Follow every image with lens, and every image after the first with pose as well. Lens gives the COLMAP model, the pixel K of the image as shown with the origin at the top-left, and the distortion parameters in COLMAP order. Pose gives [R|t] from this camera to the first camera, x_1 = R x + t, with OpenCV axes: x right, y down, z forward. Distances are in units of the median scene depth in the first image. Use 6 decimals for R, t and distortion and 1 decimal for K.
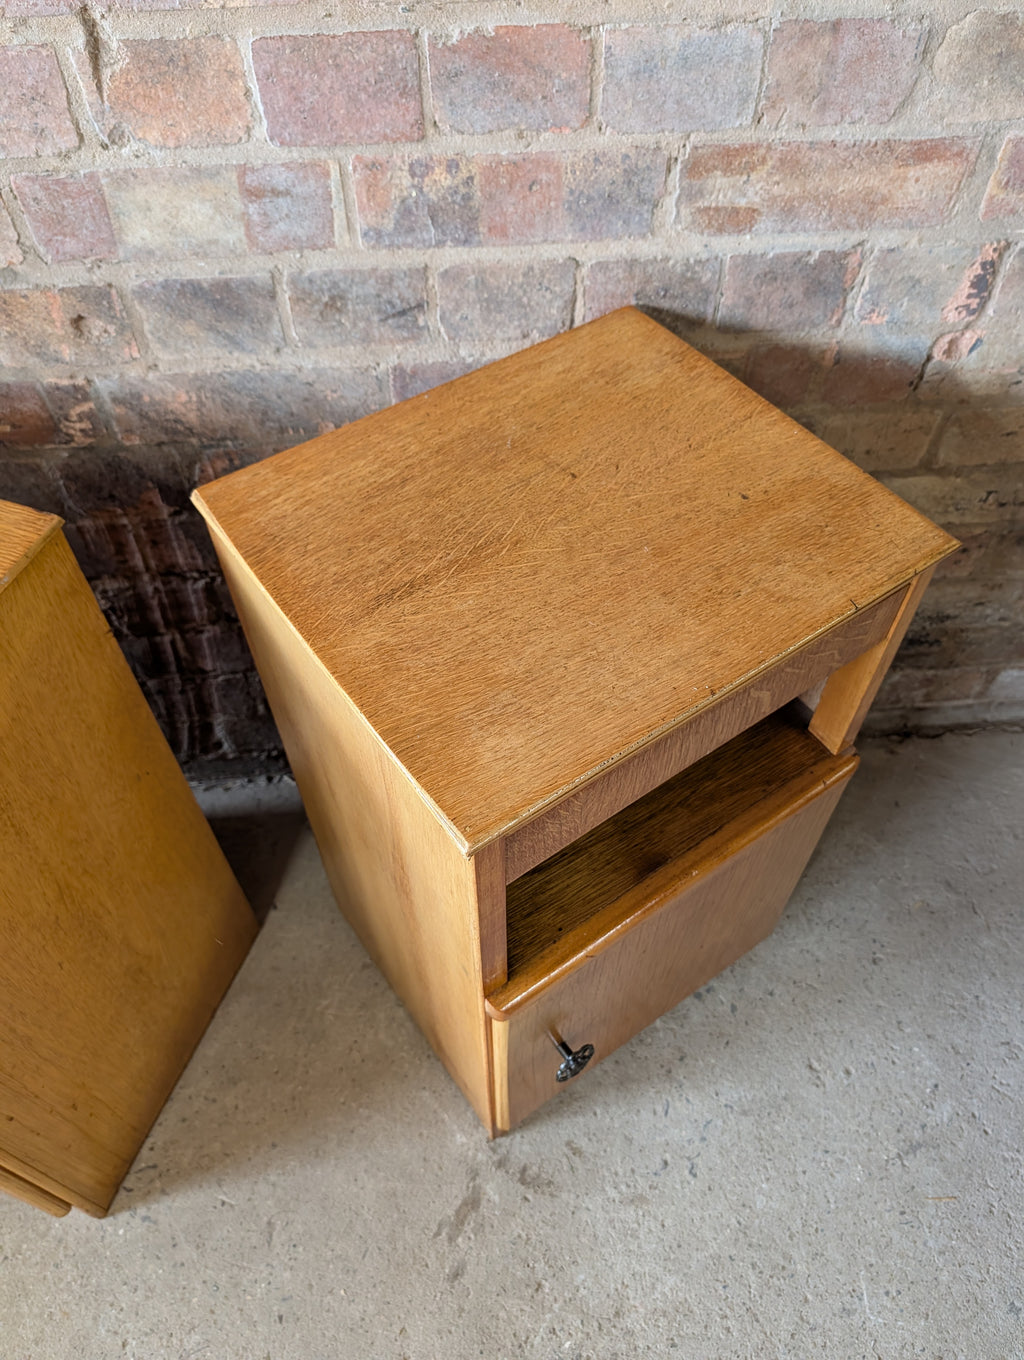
lens RADIAL K [[990.2, 0, 517.0], [0, 990.2, 694.0], [0, 0, 1]] dist [0.003149, -0.011100]
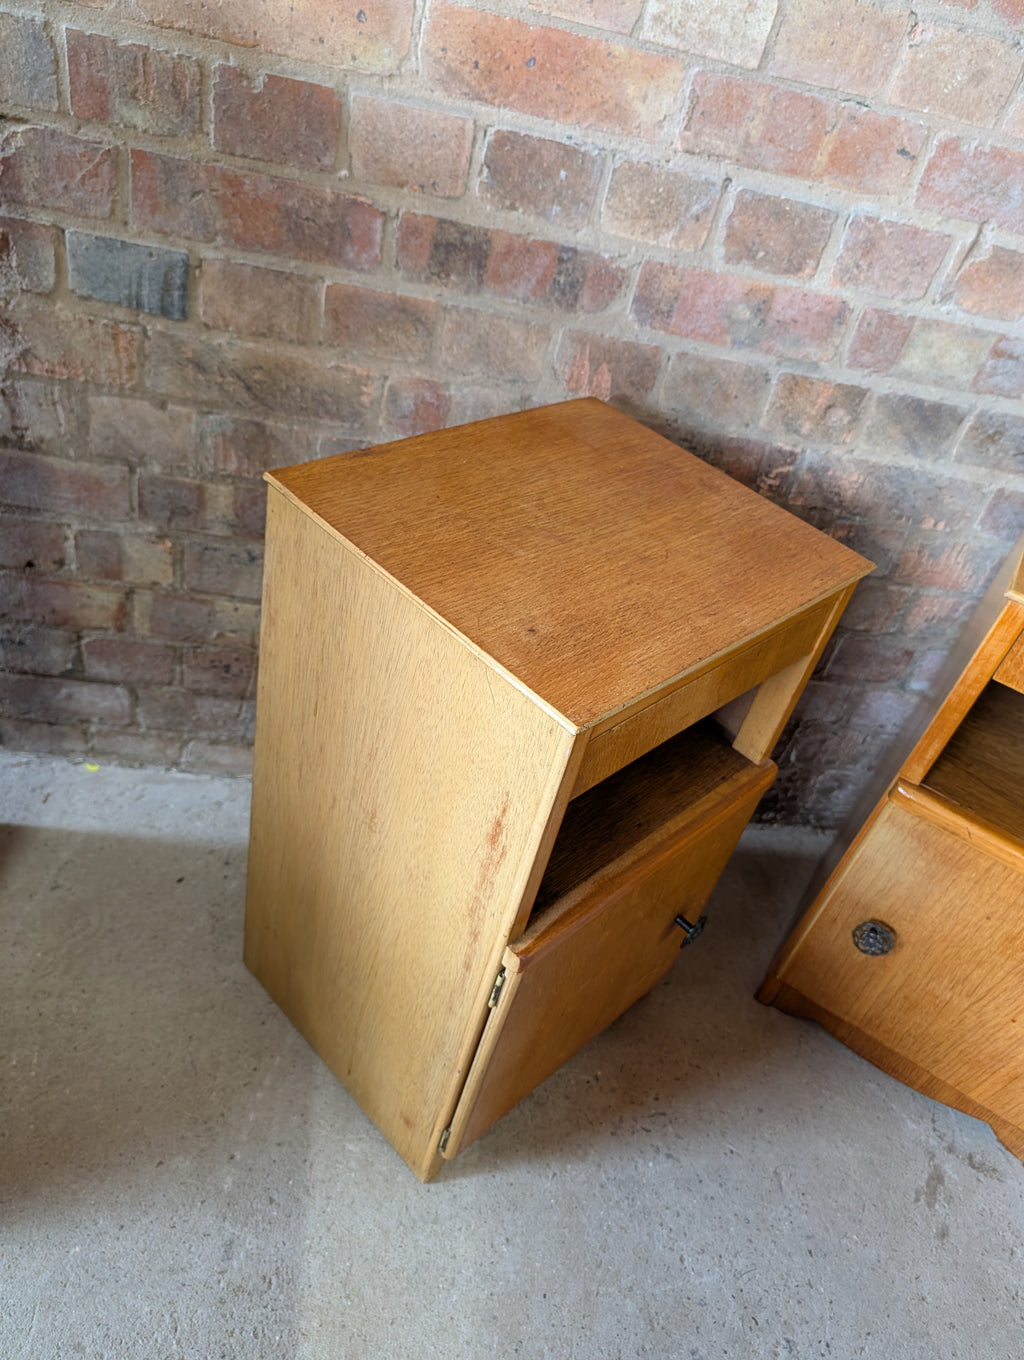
lens RADIAL K [[990.2, 0, 520.0], [0, 990.2, 686.3], [0, 0, 1]] dist [0.003149, -0.011100]
pose [[0.976657, 0.179595, 0.117840, -0.934464], [-0.148064, 0.960306, -0.236409, 0.382361], [-0.155620, 0.213442, 0.964482, -0.189284]]
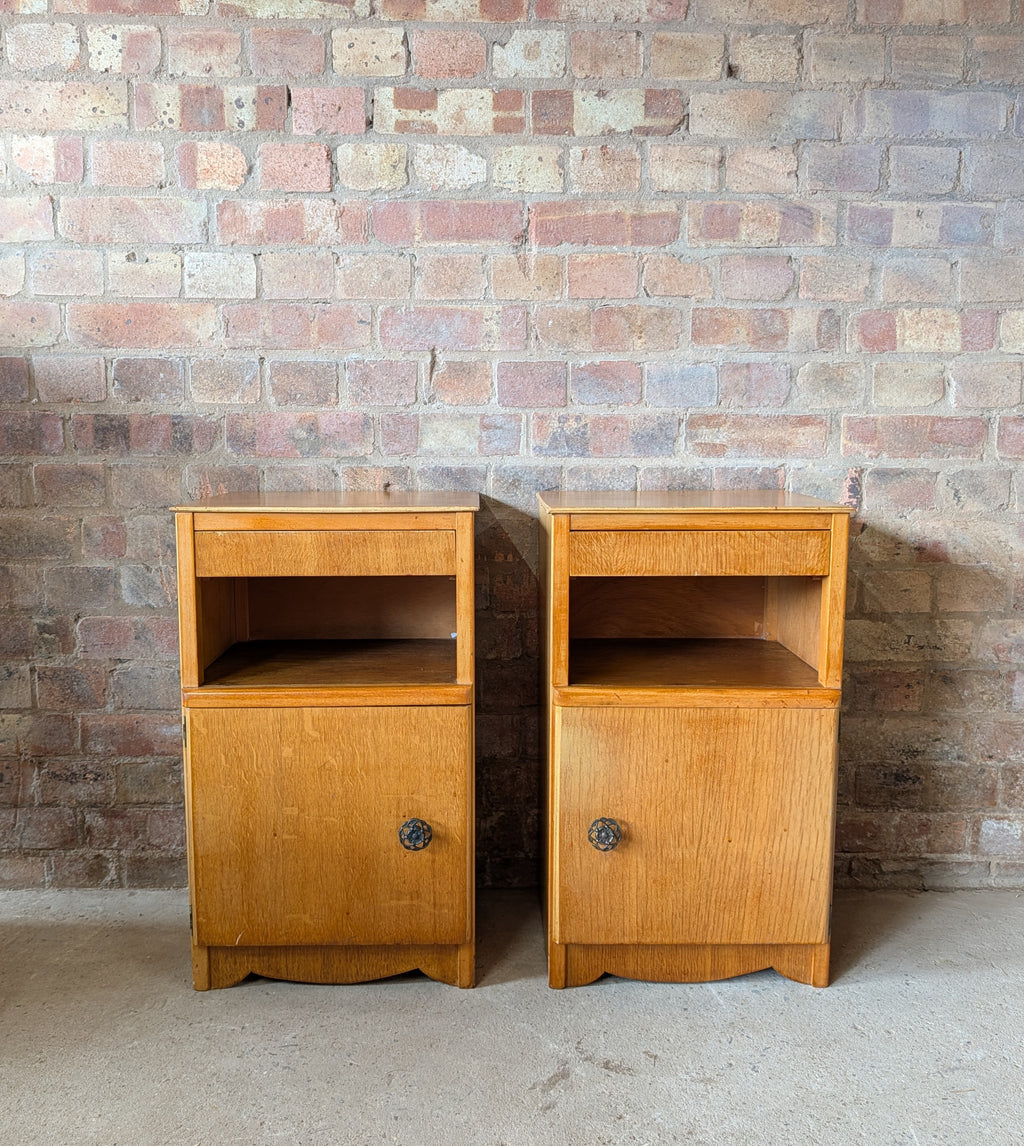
lens RADIAL K [[1099.5, 0, 504.6], [0, 1099.5, 574.5], [0, 0, 1]] dist [0.008039, 0.000000]
pose [[0.996114, 0.013740, -0.086998, -0.010524], [-0.071263, 0.706205, -0.704412, 1.254170], [0.051760, 0.707874, 0.704439, -0.408596]]
